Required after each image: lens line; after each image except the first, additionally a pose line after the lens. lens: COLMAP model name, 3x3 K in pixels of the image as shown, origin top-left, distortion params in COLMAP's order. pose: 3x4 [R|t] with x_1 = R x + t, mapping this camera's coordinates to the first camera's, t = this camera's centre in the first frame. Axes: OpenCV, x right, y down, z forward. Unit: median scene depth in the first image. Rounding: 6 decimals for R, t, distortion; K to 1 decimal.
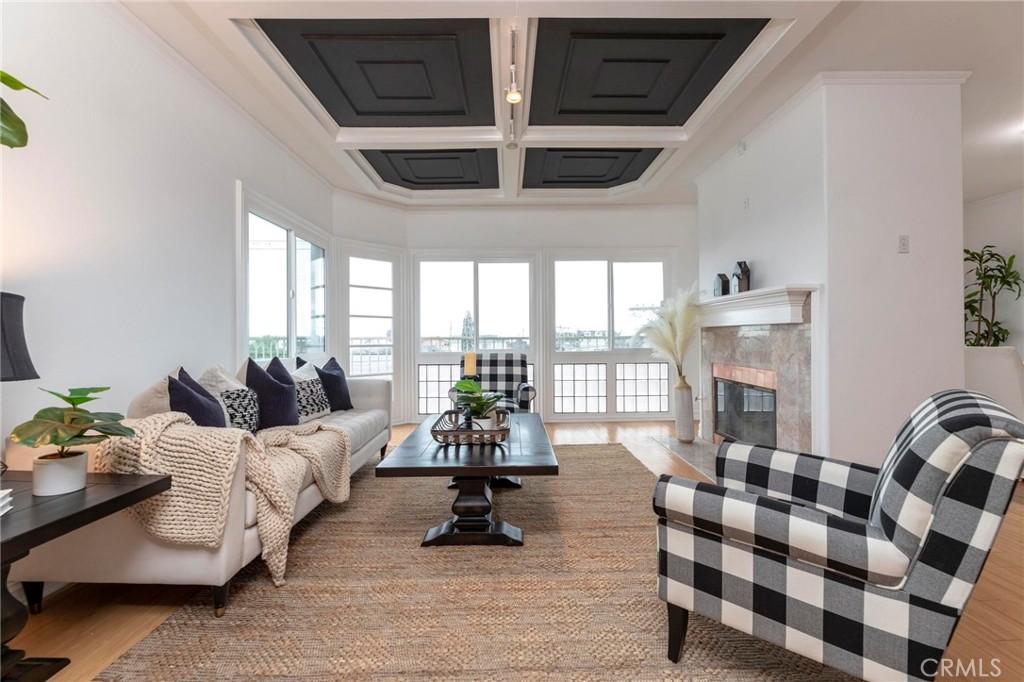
lens RADIAL K [[437.1, 0, 526.3], [0, 437.1, 336.2], [0, 0, 1]] dist [-0.001203, -0.000033]
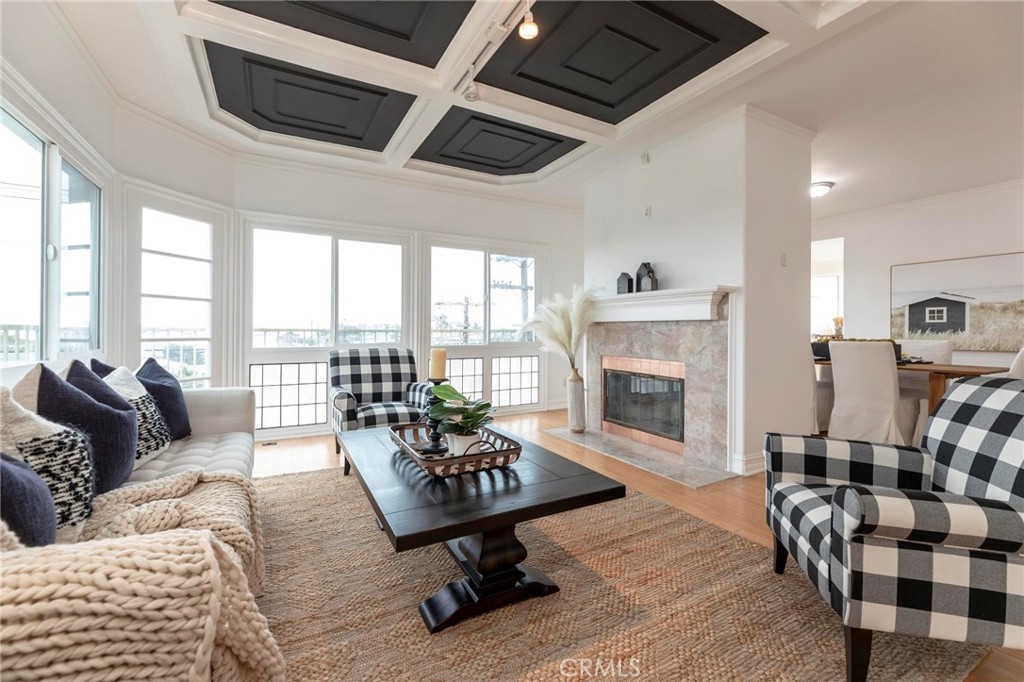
lens RADIAL K [[416.6, 0, 526.5], [0, 416.6, 329.6], [0, 0, 1]] dist [-0.000689, -0.000379]
pose [[0.880839, 0.011119, 0.473286, -0.234770], [-0.010918, 0.999935, -0.003172, 0.002955], [-0.473291, -0.002374, 0.880903, 0.197207]]
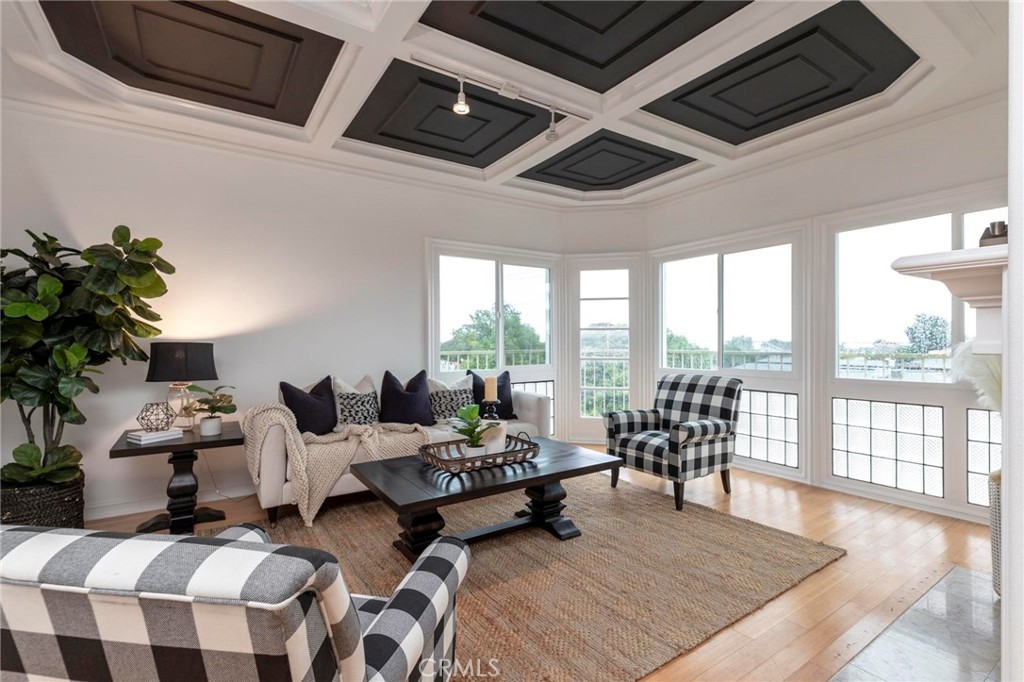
lens RADIAL K [[465.6, 0, 493.7], [0, 465.6, 342.1], [0, 0, 1]] dist [-0.002424, -0.000174]
pose [[0.530405, 0.005738, -0.847725, 0.519743], [0.005343, 0.999935, 0.010112, -0.035540], [0.847727, -0.009893, 0.530340, 0.320715]]
